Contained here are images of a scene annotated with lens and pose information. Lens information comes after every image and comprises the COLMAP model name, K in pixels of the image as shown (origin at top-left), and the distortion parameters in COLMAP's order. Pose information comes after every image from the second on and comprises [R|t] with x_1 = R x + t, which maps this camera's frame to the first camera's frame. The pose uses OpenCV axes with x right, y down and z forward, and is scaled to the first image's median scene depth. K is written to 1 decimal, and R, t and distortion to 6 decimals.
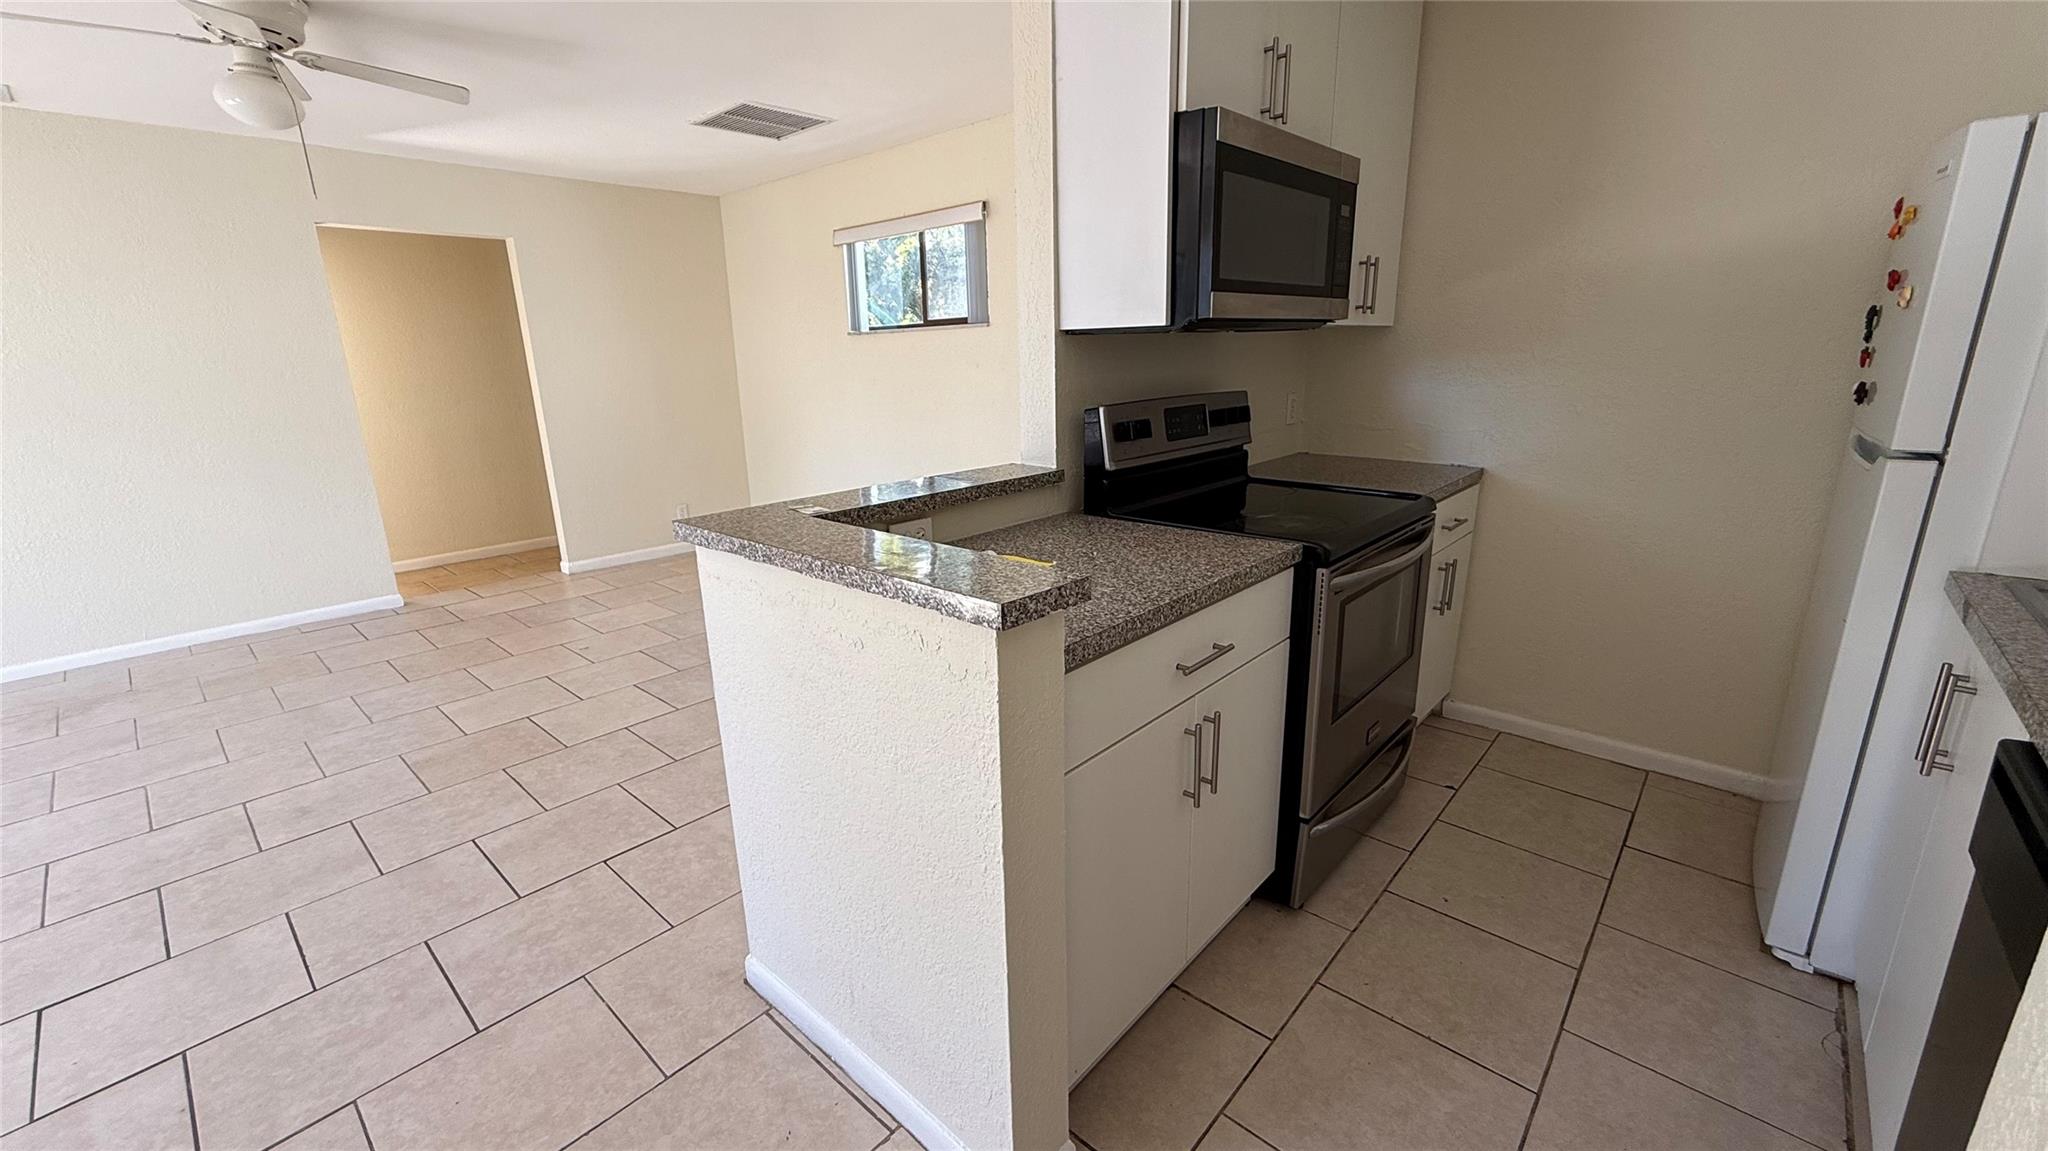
lens RADIAL K [[821.6, 0, 1015.0], [0, 821.6, 572.7], [0, 0, 1]] dist [0.002074, 0.000344]
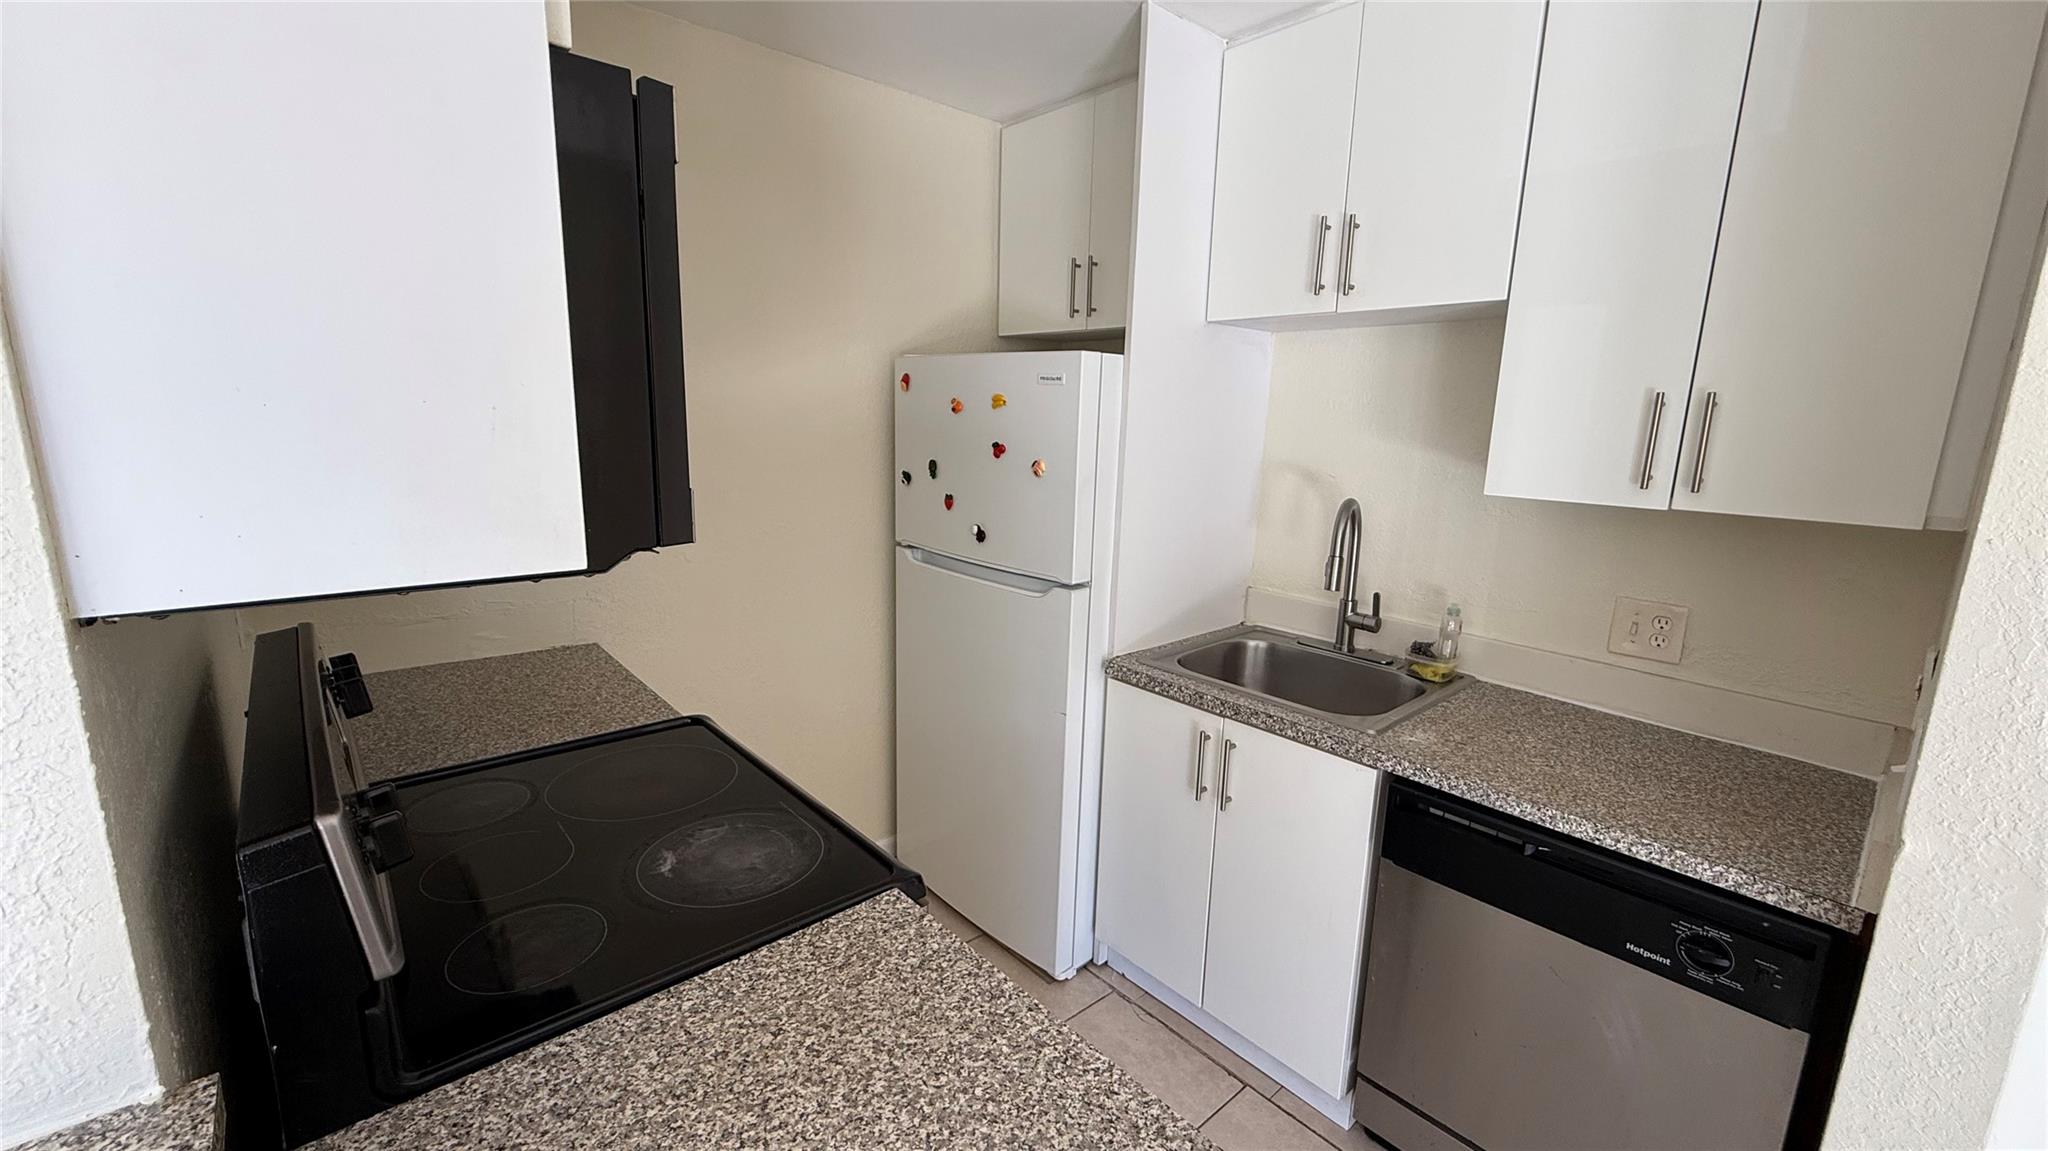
lens RADIAL K [[813.4, 0, 1017.8], [0, 813.4, 573.2], [0, 0, 1]] dist [-0.002099, 0.000483]
pose [[0.115255, -0.167895, 0.979044, -0.093112], [0.230076, 0.963322, 0.138114, -0.159941], [-0.966324, 0.209336, 0.149656, 0.385466]]
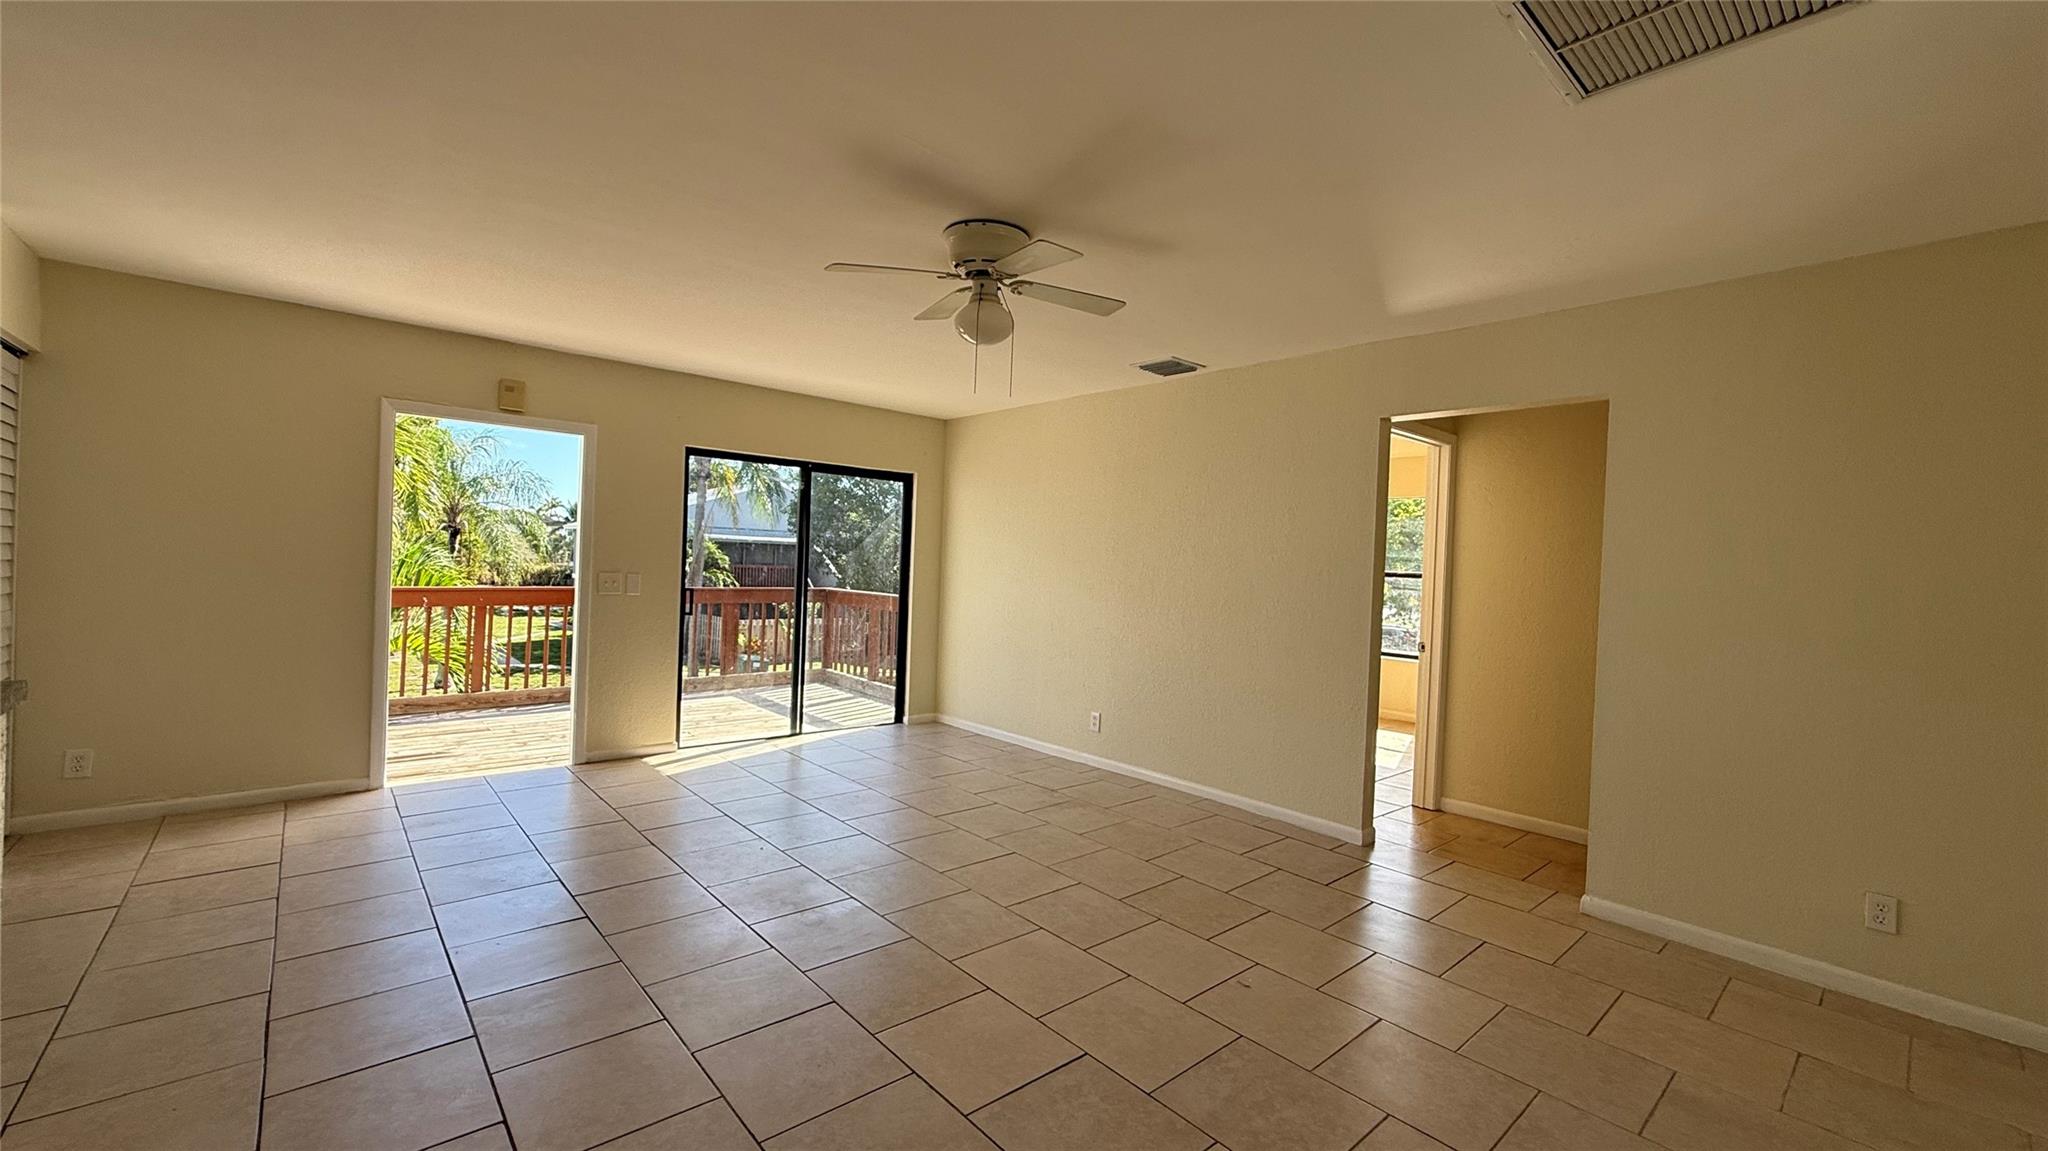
lens RADIAL K [[813.4, 0, 1017.8], [0, 813.4, 573.2], [0, 0, 1]] dist [-0.002099, 0.000483]
pose [[-0.112229, 0.033371, -0.993122, 0.146605], [-0.290639, 0.954628, 0.064922, -0.239782], [0.950228, 0.295926, -0.097438, 0.906422]]
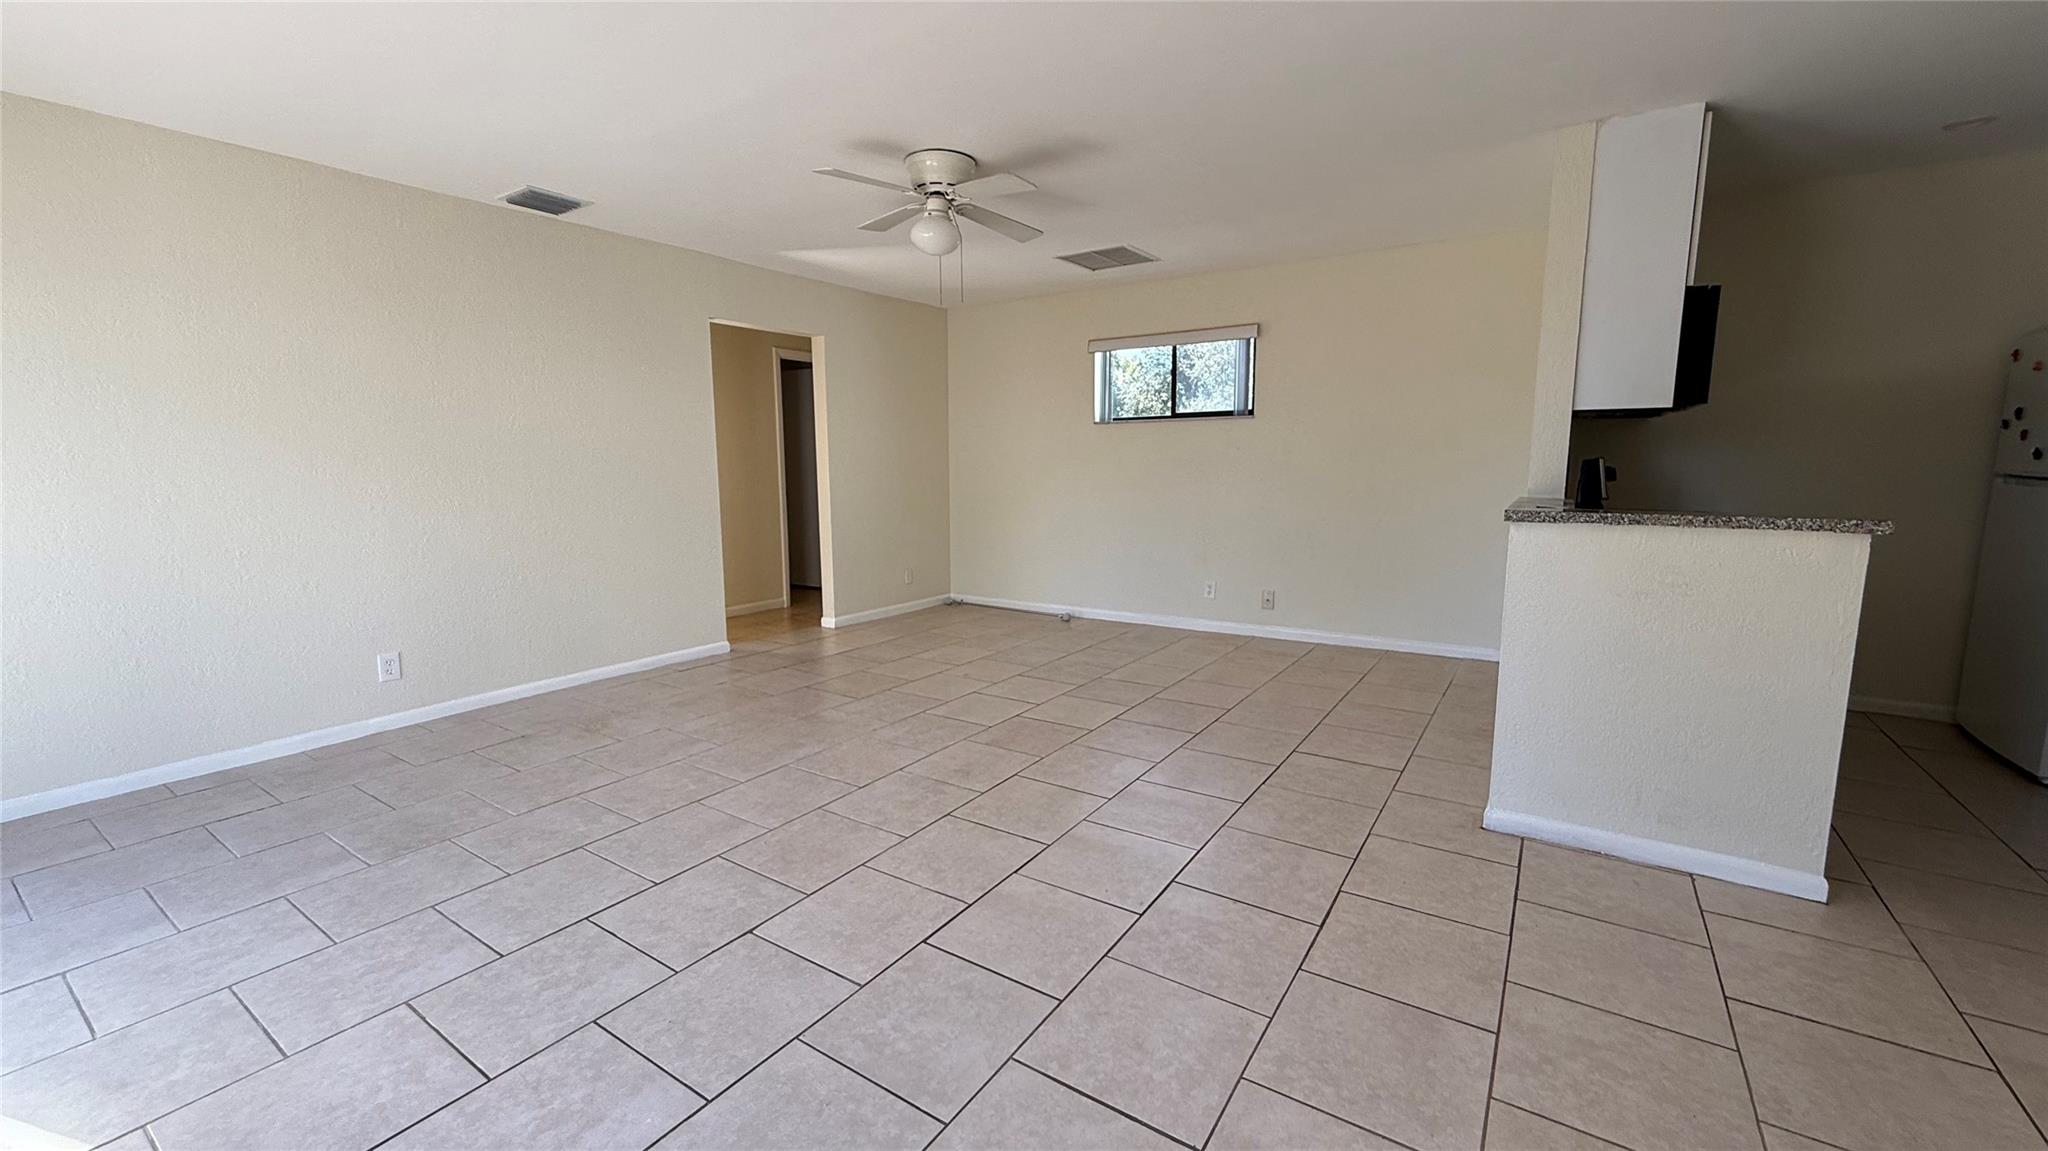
lens RADIAL K [[813.4, 0, 1017.8], [0, 813.4, 573.2], [0, 0, 1]] dist [-0.002099, 0.000483]
pose [[0.989713, -0.003118, 0.143032, -0.704281], [0.020743, 0.992326, -0.121900, 0.104728], [-0.141554, 0.123613, 0.982182, -0.194456]]
